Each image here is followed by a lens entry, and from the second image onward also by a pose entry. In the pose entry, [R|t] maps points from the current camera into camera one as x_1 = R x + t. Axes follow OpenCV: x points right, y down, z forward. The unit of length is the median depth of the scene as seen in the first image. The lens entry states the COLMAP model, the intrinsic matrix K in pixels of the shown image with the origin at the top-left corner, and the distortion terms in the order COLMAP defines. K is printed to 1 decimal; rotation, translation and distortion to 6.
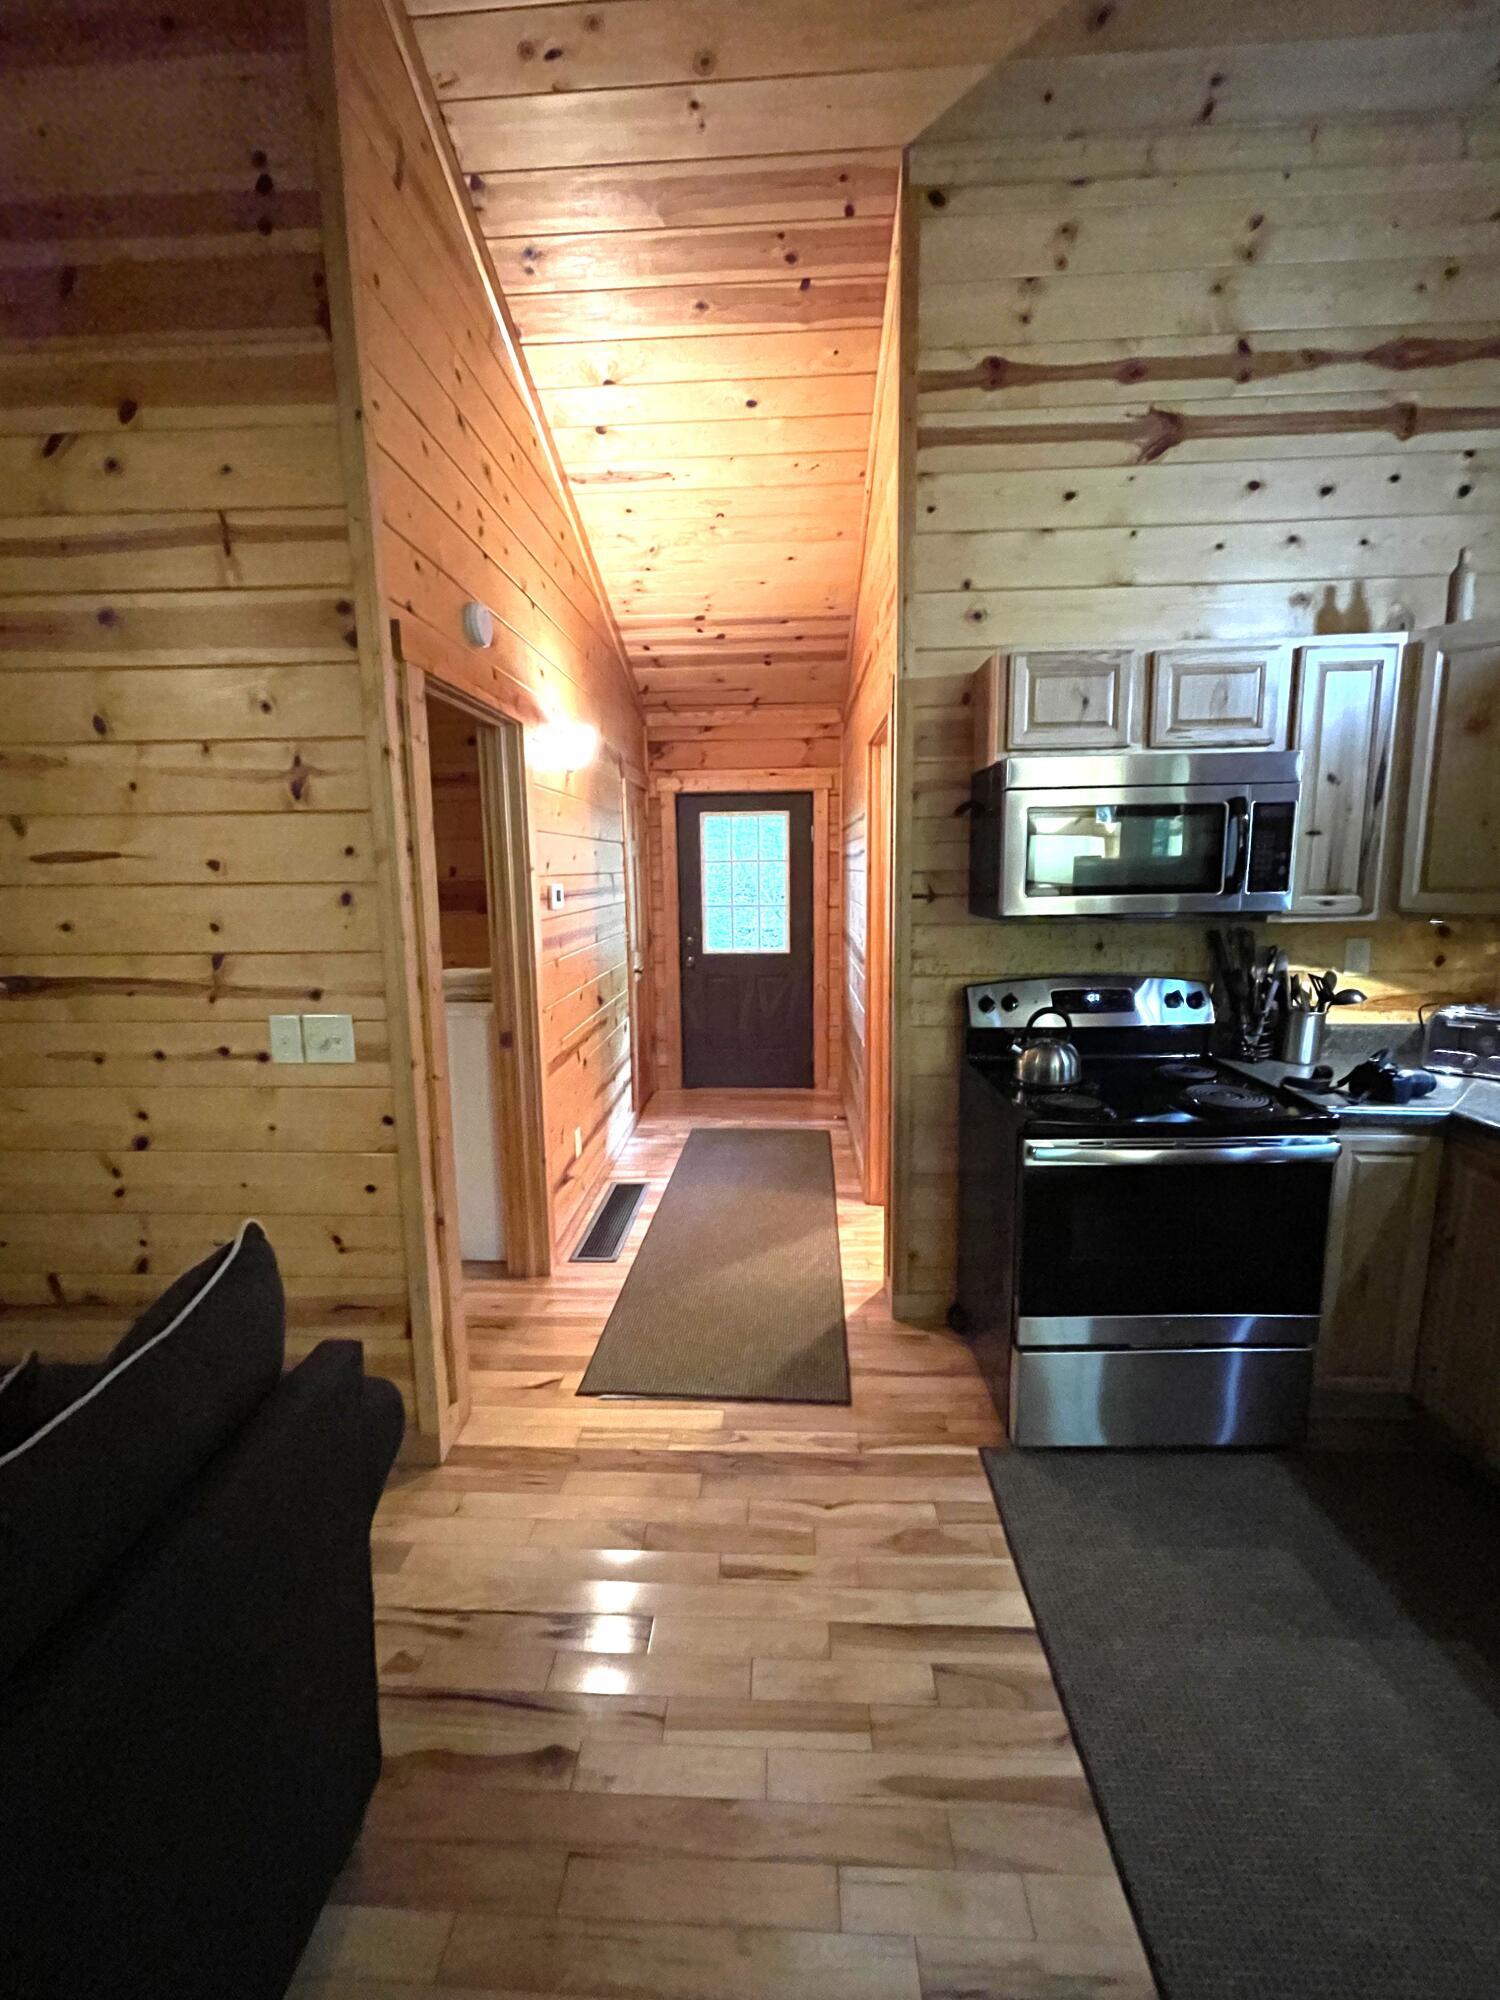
lens RADIAL K [[801.4, 0, 753.5], [0, 801.4, 991.3], [0, 0, 1]] dist [-0.016618, 0.010574]
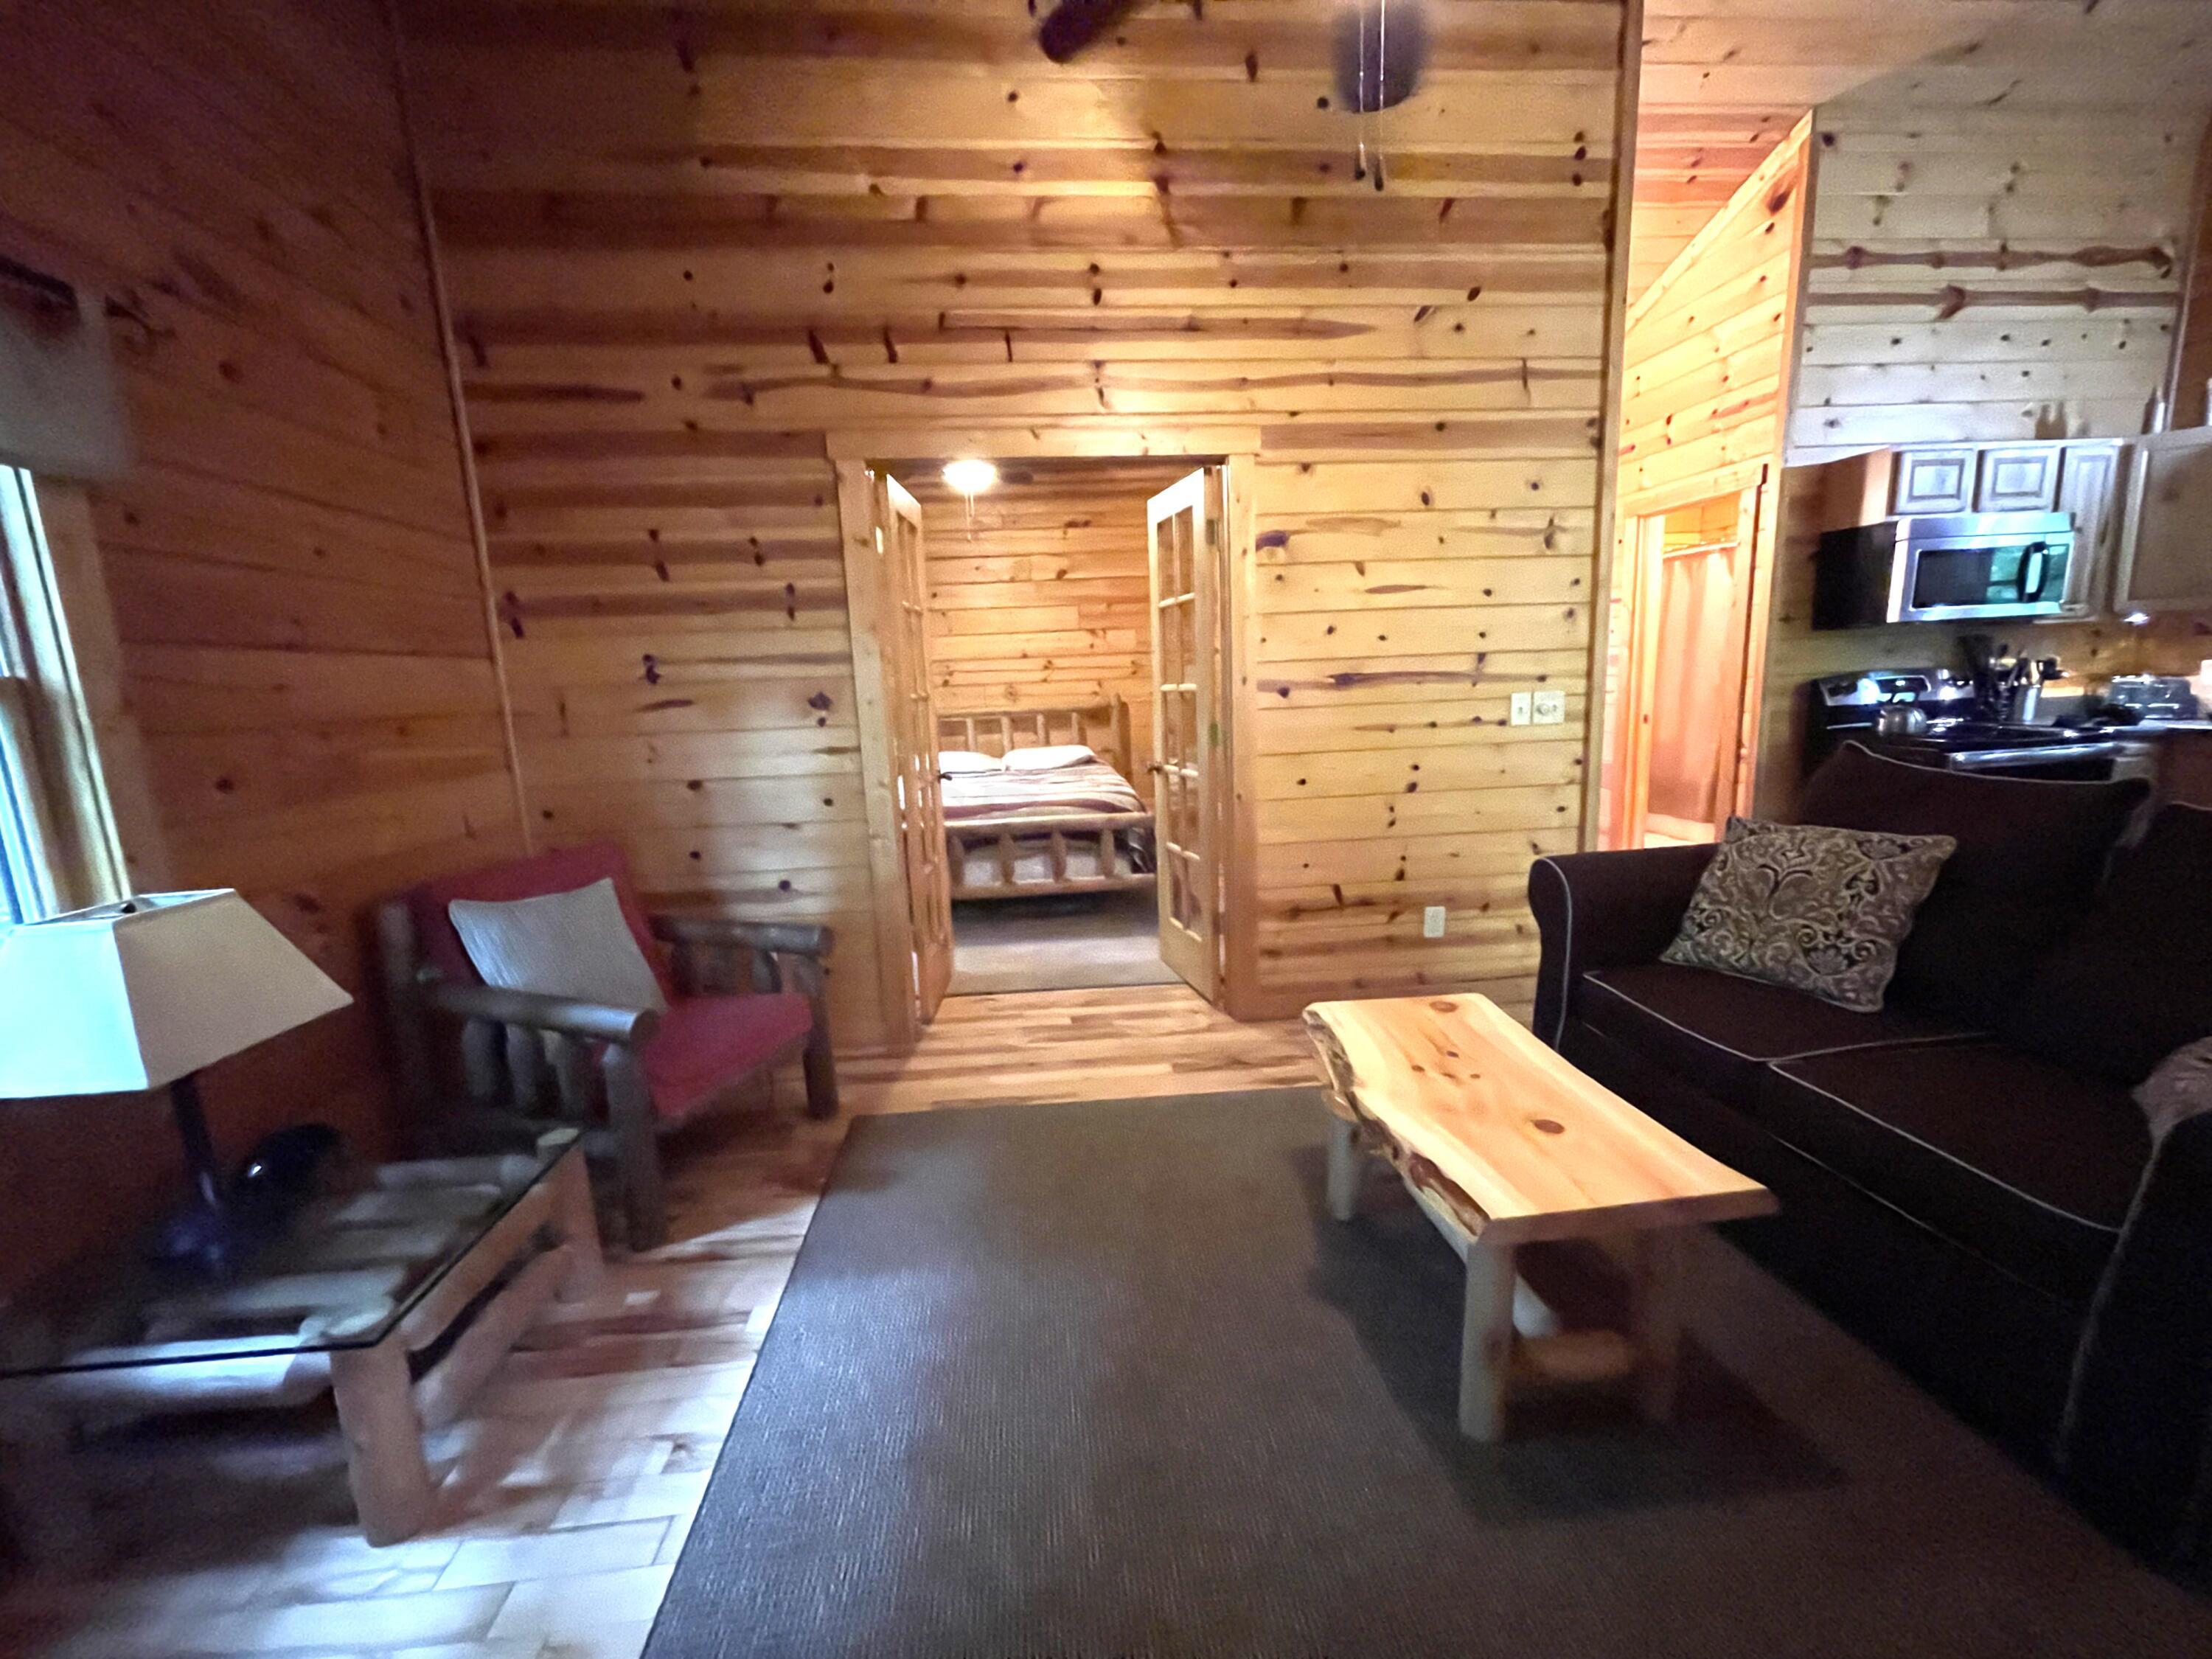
lens RADIAL K [[892.4, 0, 1106.0], [0, 892.4, 829.5], [0, 0, 1]] dist [0.010697, -0.004476]
pose [[0.989821, -0.052059, 0.132456, -1.382120], [0.049081, 0.998465, 0.025652, 0.177679], [-0.133588, -0.018890, 0.990857, -0.498848]]
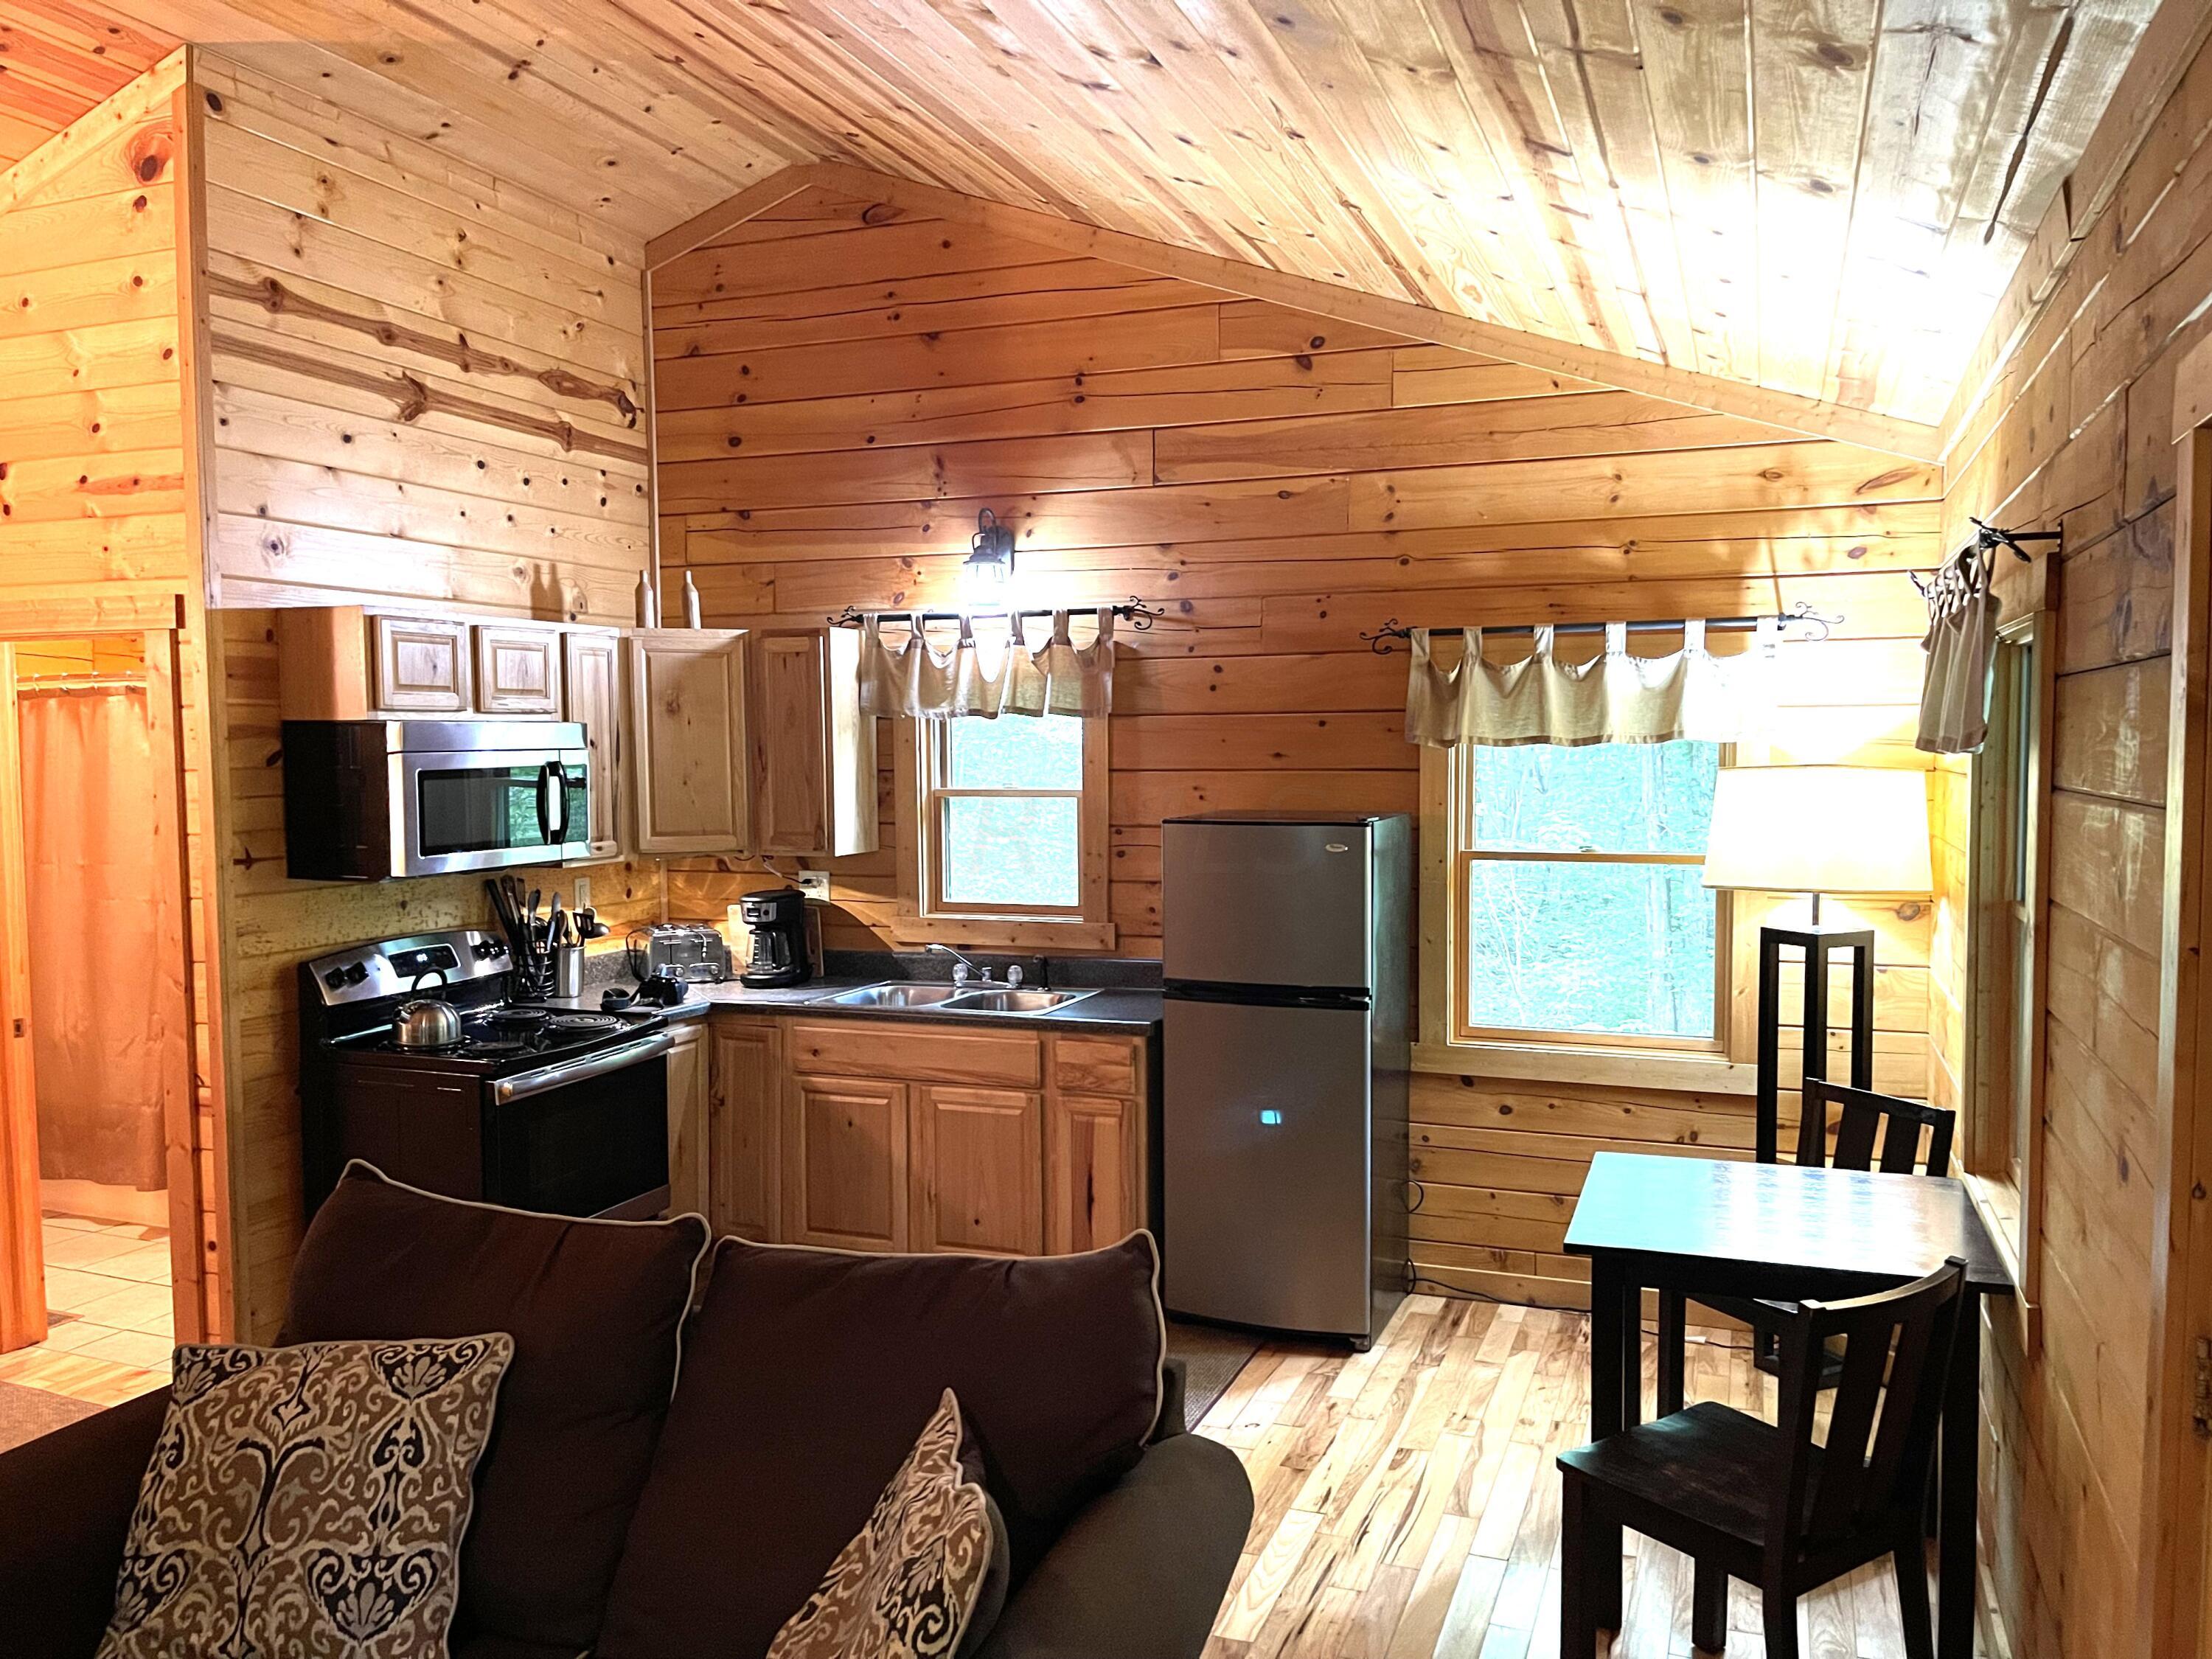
lens RADIAL K [[1658.2, 0, 1106.8], [0, 1658.2, 861.4], [0, 0, 1]] dist [0.072298, -0.100432]
pose [[0.321902, -0.052437, 0.945320, -1.291390], [0.141198, 0.989958, 0.006832, -0.004071], [-0.936185, 0.131277, 0.326074, -0.463821]]
